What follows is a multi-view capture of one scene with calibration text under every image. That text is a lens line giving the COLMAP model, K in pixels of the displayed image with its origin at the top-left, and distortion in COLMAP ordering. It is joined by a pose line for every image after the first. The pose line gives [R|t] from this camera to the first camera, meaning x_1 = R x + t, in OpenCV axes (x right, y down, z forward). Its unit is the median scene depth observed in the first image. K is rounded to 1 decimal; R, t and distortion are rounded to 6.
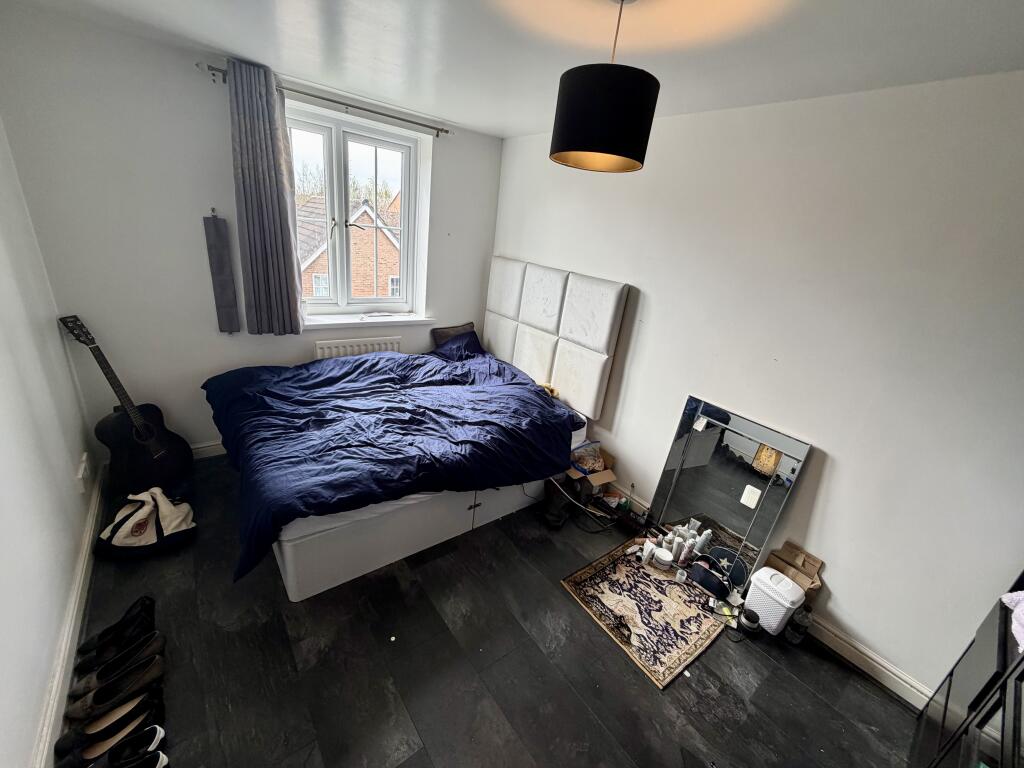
lens RADIAL K [[405.7, 0, 507.5], [0, 405.7, 385.3], [0, 0, 1]] dist [-0.001124, -0.000079]
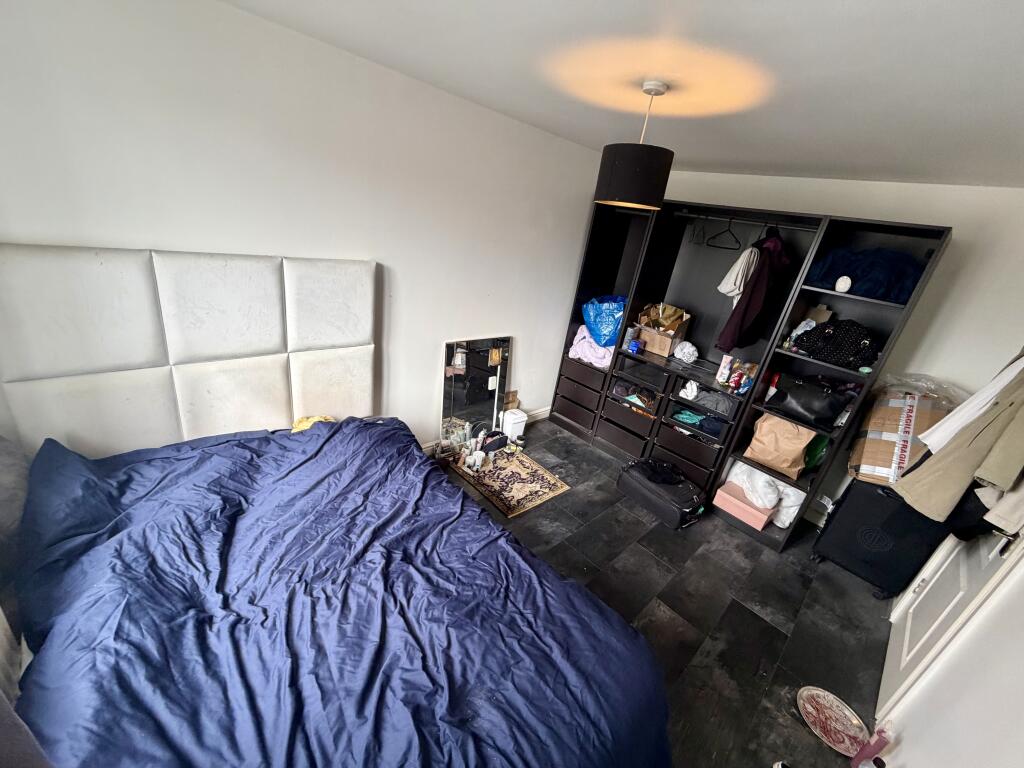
lens RADIAL K [[405.7, 0, 507.5], [0, 405.7, 385.3], [0, 0, 1]] dist [-0.001124, -0.000079]
pose [[-0.087753, -0.496991, 0.863307, -0.692478], [0.202657, 0.839619, 0.503954, -0.451371], [-0.975310, 0.219179, 0.027039, 0.831367]]
